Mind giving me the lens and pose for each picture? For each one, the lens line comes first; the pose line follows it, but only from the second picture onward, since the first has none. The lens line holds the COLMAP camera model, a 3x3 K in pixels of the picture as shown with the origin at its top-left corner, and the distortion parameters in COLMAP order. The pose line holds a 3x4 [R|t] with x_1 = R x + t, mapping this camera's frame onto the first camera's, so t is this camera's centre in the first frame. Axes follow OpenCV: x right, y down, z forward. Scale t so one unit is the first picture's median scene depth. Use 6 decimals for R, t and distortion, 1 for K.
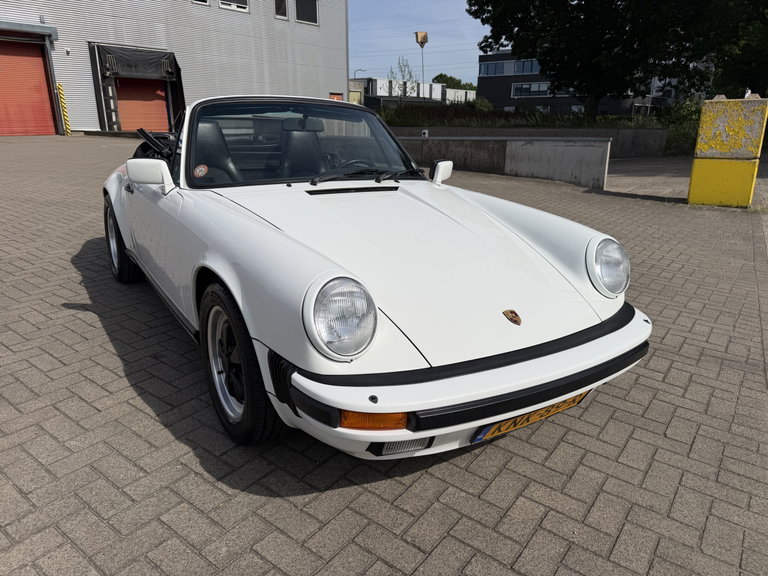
lens RADIAL K [[541.9, 0, 375.0], [0, 541.9, 291.3], [0, 0, 1]] dist [0.034725, -0.063951]
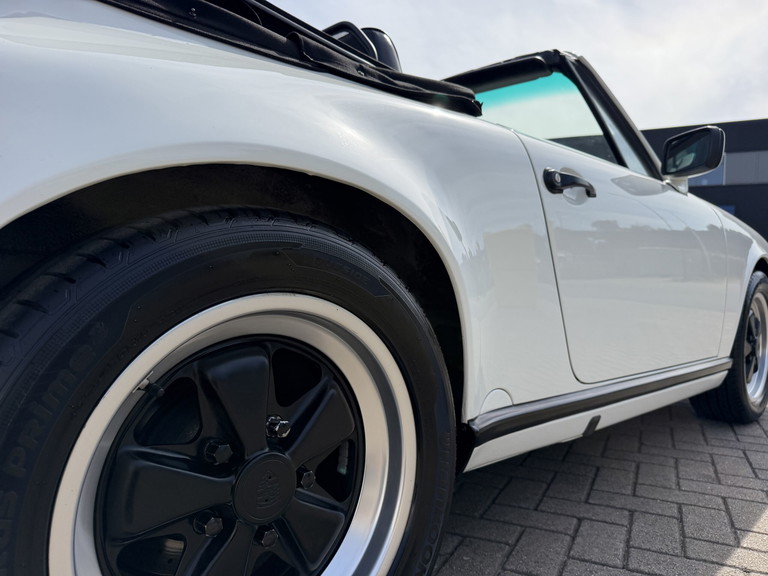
lens RADIAL K [[551.1, 0, 396.4], [0, 551.1, 293.9], [0, 0, 1]] dist [0.006180, -0.005858]
pose [[-0.203265, -0.055345, 0.977558, -0.965761], [0.286739, 0.951264, 0.113478, -0.239594], [-0.936196, 0.303371, -0.177489, 1.477650]]
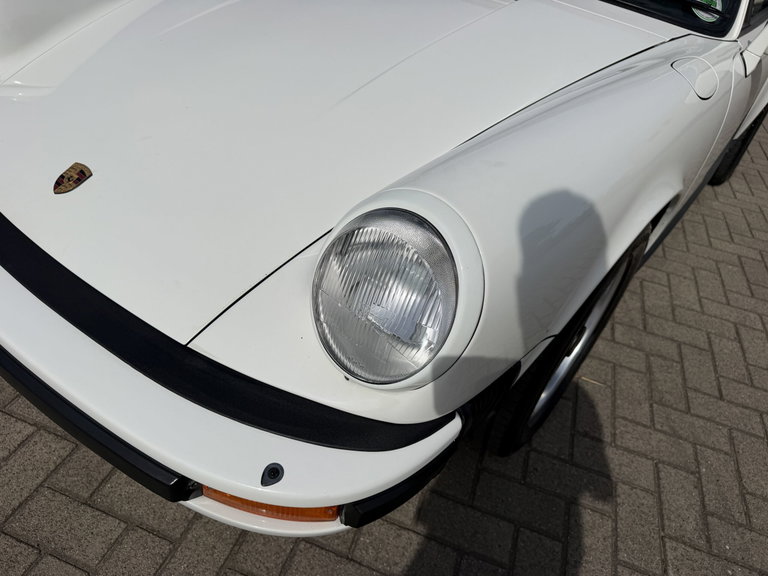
lens RADIAL K [[550.9, 0, 383.3], [0, 550.9, 286.0], [0, 0, 1]] dist [-0.010479, -0.005305]
pose [[0.318301, 0.593714, -0.739045, 0.574599], [-0.421852, 0.786859, 0.450437, -0.167028], [0.848956, 0.168393, 0.500917, 0.731199]]
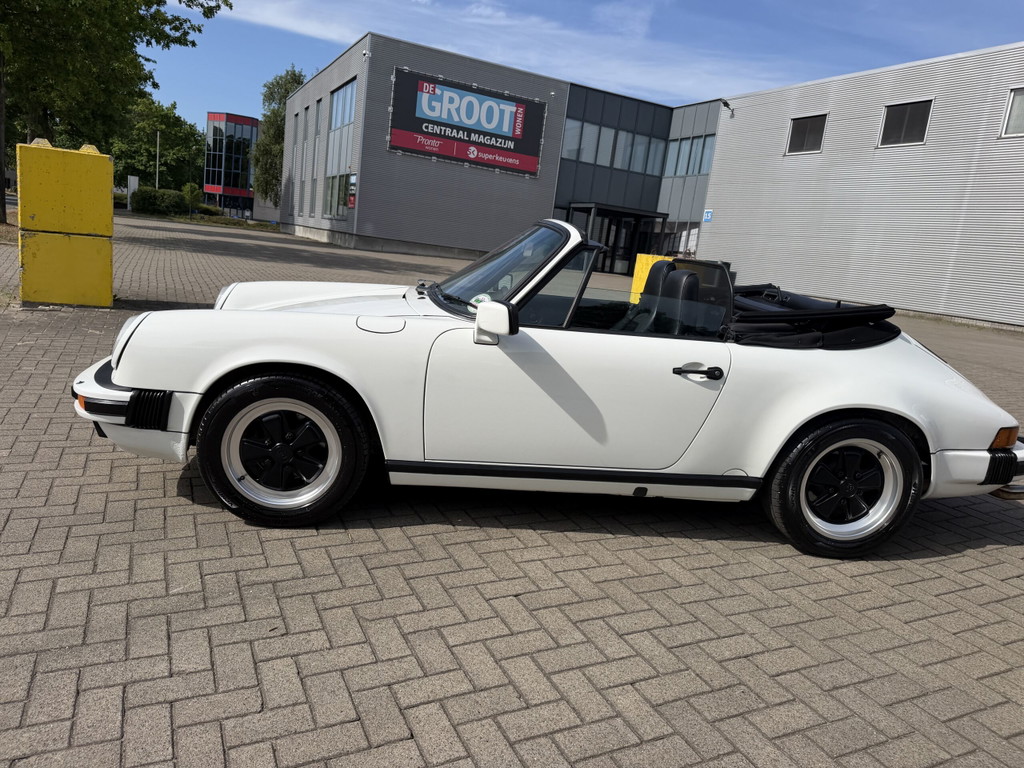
lens RADIAL K [[715.7, 0, 507.6], [0, 715.7, 380.5], [0, 0, 1]] dist [0.066442, -0.084871]
pose [[-0.454541, 0.105405, -0.884467, 1.089341], [-0.382095, 0.873898, 0.300510, -0.531175], [0.804609, 0.474545, -0.356947, 1.739010]]
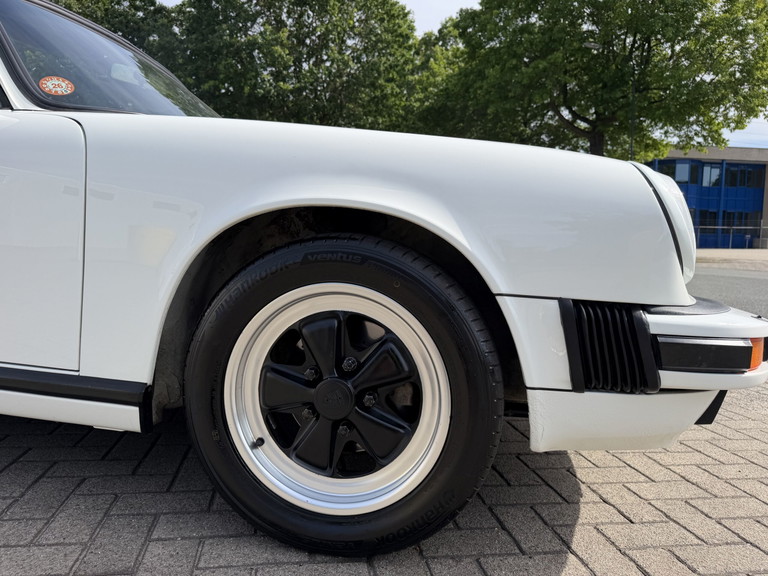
lens RADIAL K [[545.1, 0, 384.0], [0, 545.1, 288.0], [0, 0, 1]] dist [0.000441, -0.012077]
pose [[0.680941, -0.049433, 0.730668, -0.487475], [0.203658, 0.971146, -0.124095, 0.084567], [-0.703451, 0.233308, 0.671360, 0.488473]]
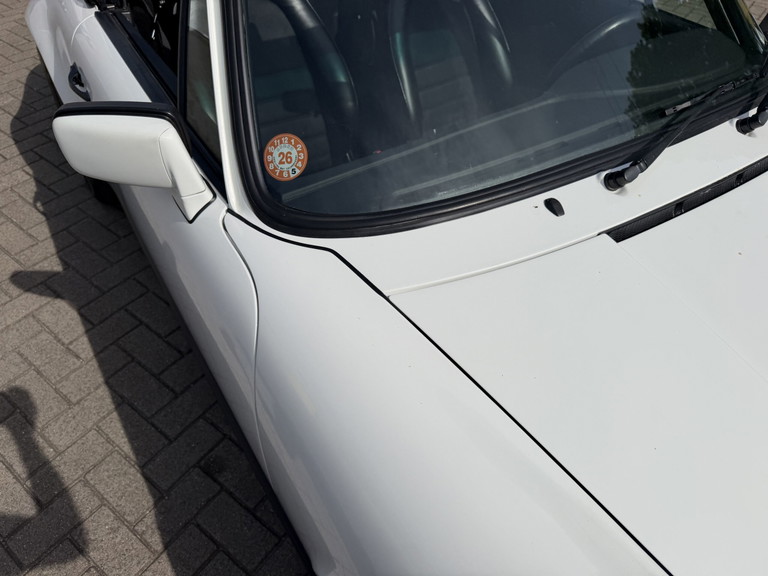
lens RADIAL K [[545.3, 0, 376.2], [0, 545.3, 291.2], [0, 0, 1]] dist [-0.003369, -0.003961]
pose [[0.999978, 0.003478, -0.005583, -0.261656], [-0.000547, 0.889803, 0.456345, -0.296640], [0.006555, -0.456332, 0.889785, 0.669089]]
